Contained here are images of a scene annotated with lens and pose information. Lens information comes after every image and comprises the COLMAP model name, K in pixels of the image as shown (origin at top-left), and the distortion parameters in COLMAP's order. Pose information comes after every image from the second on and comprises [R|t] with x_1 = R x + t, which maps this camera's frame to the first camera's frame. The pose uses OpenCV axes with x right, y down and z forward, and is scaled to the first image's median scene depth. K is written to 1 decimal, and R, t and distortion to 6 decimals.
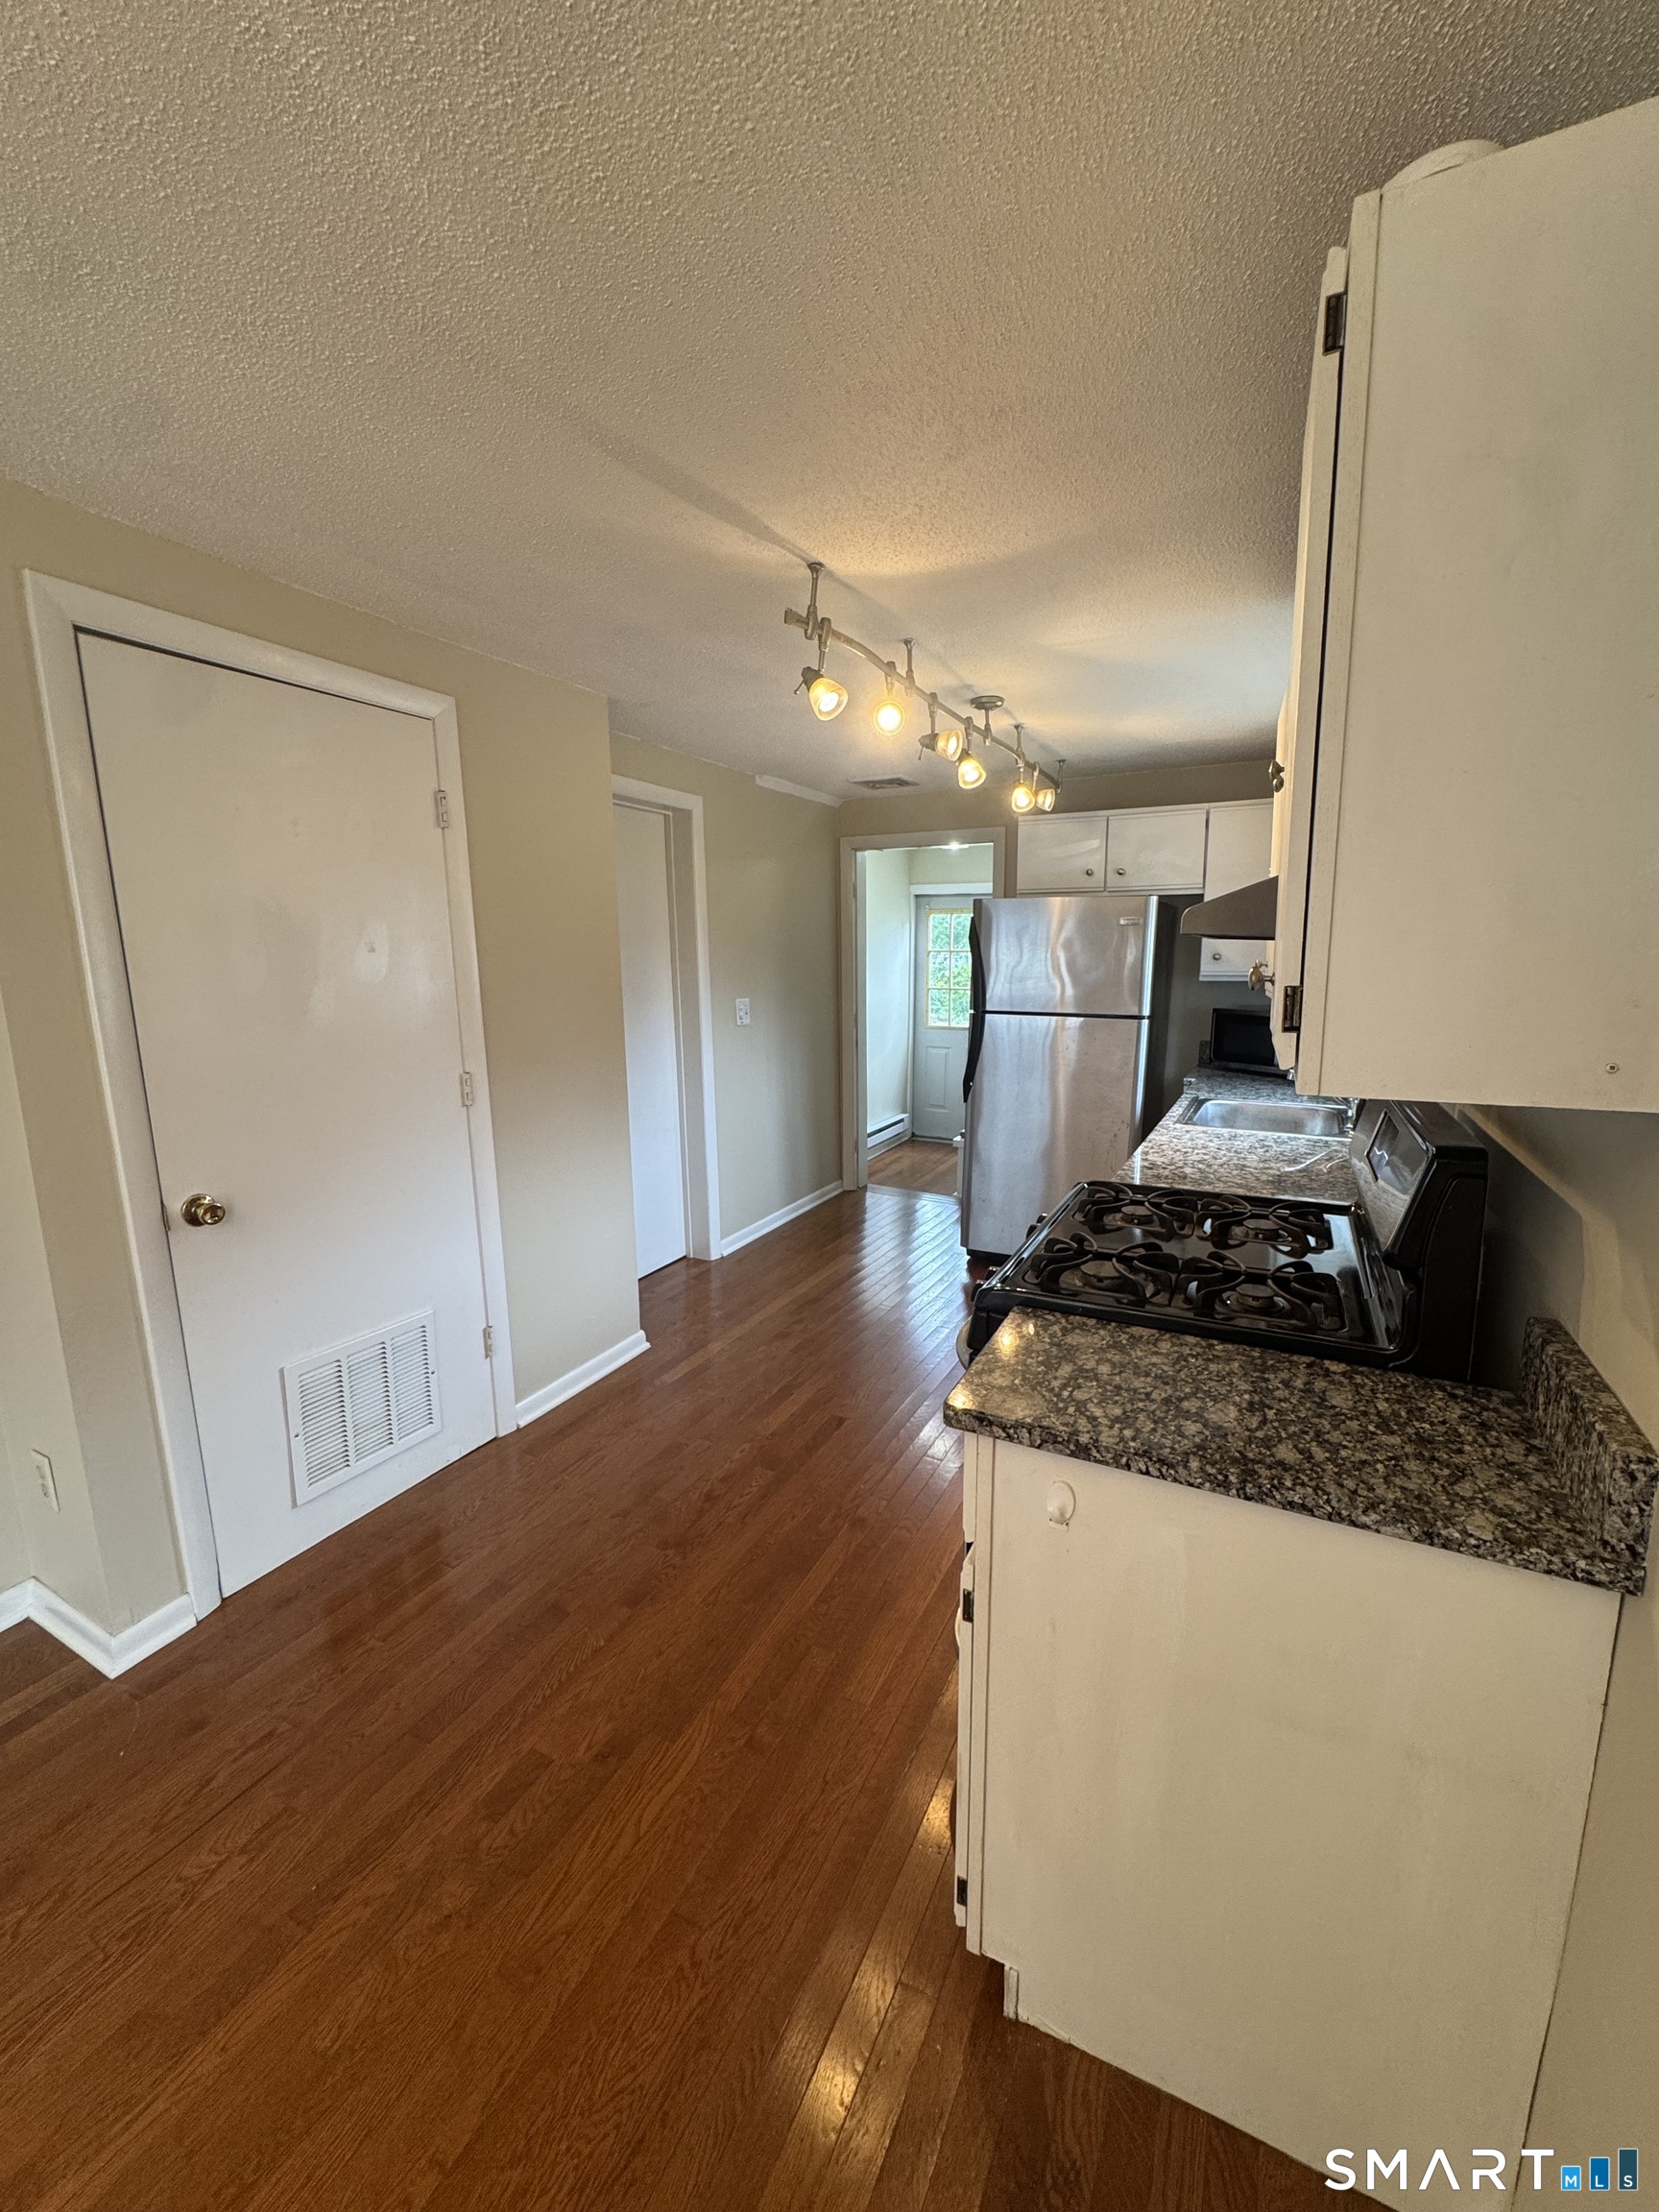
lens RADIAL K [[883.8, 0, 832.8], [0, 883.8, 1101.1], [0, 0, 1]] dist [0.000896, 0.000055]
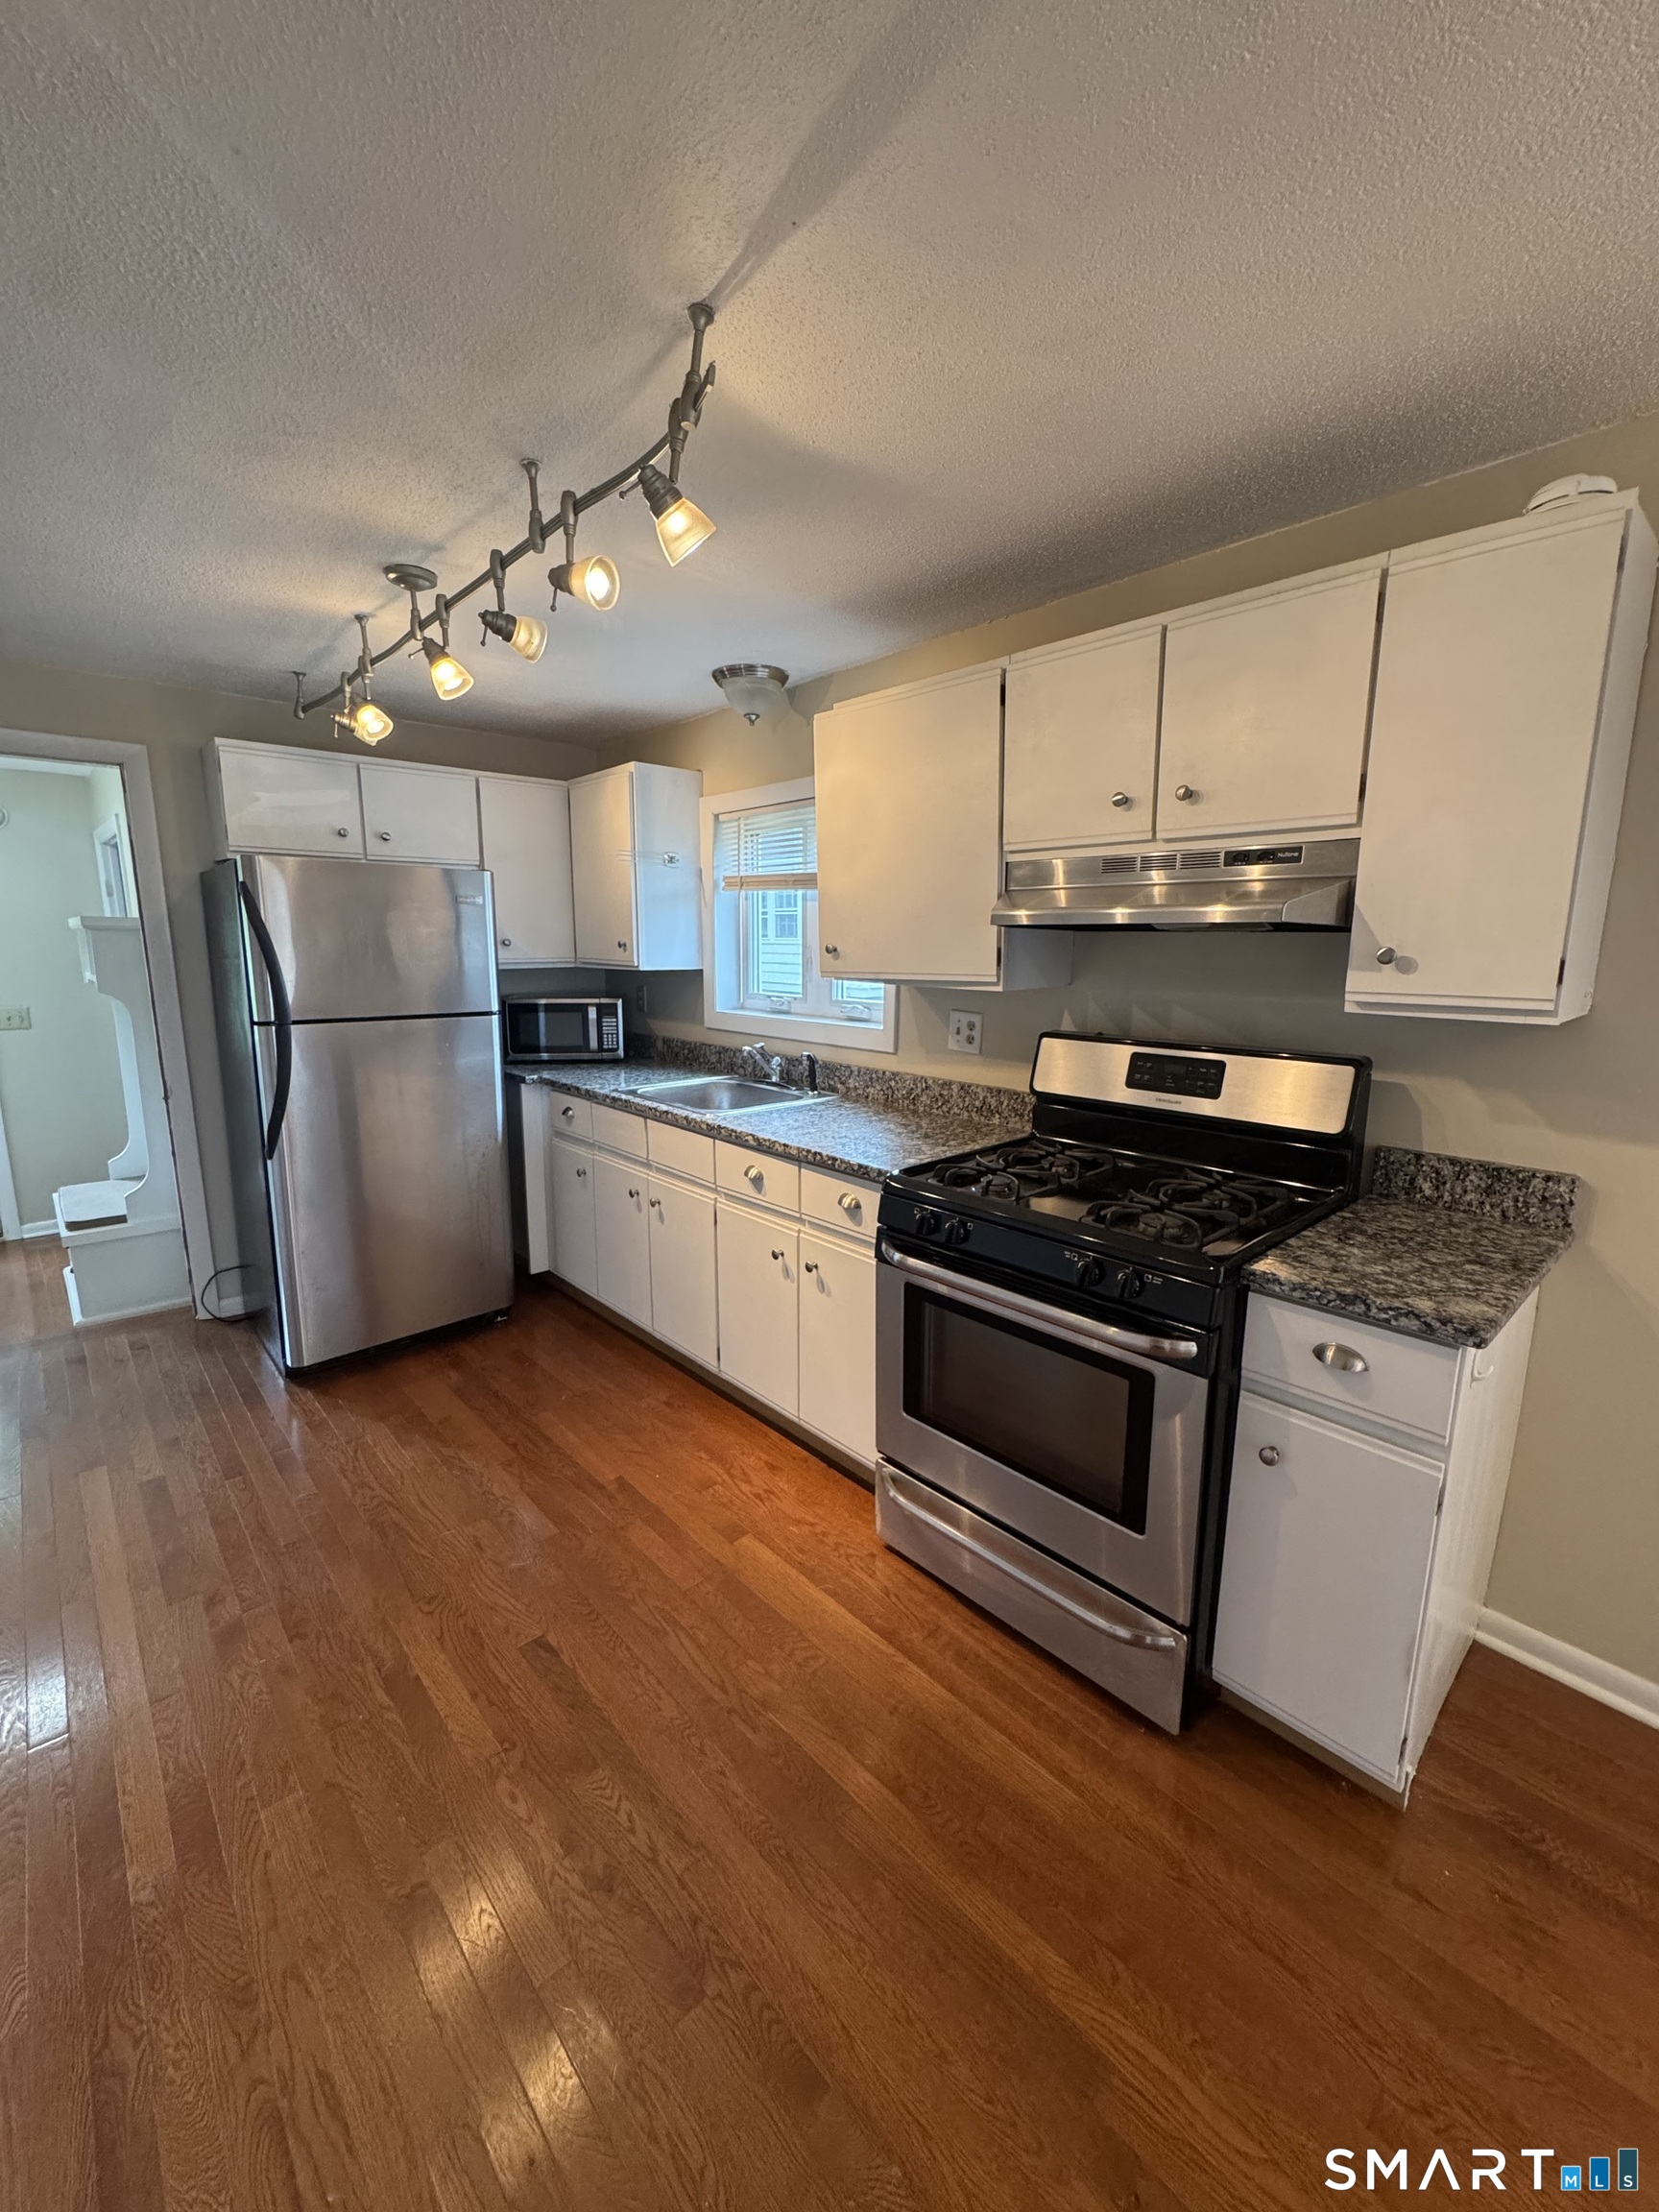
lens RADIAL K [[883.8, 0, 831.9], [0, 883.8, 1103.2], [0, 0, 1]] dist [0.000896, 0.000055]
pose [[0.353135, -0.164012, 0.921084, -1.027232], [0.150114, 0.981691, 0.117251, -0.181585], [-0.923451, 0.096863, 0.371290, 1.156221]]
